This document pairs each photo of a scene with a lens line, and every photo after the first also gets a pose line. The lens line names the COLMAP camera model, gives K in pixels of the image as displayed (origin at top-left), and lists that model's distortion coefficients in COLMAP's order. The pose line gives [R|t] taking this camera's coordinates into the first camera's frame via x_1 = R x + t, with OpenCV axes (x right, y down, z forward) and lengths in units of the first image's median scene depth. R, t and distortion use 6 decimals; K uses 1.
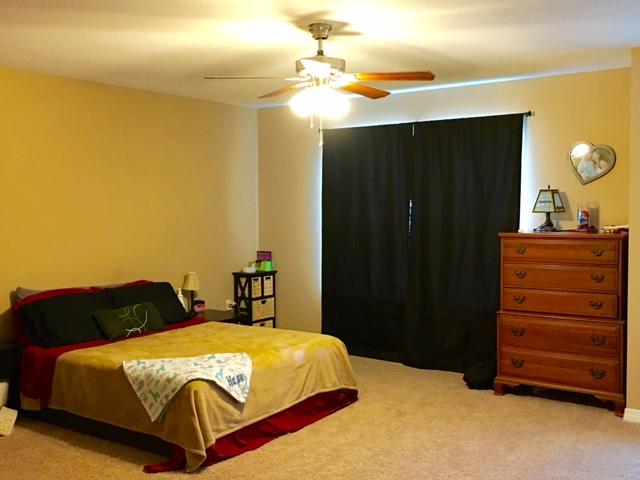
lens RADIAL K [[721.1, 0, 320.0], [0, 721.1, 240.0], [0, 0, 1]] dist [0.002501, 0.011803]
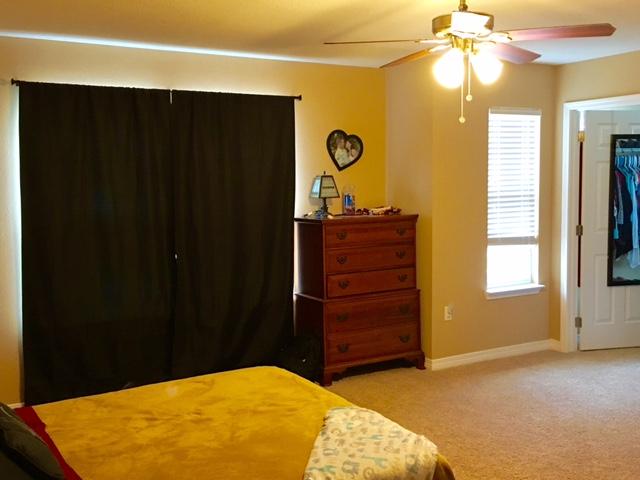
lens RADIAL K [[721.1, 0, 320.0], [0, 721.1, 240.0], [0, 0, 1]] dist [0.002501, 0.011803]
pose [[0.376867, -0.085687, 0.922295, -0.655451], [0.056707, 0.995979, 0.069361, -0.051775], [-0.924530, 0.026161, 0.380211, 0.641801]]
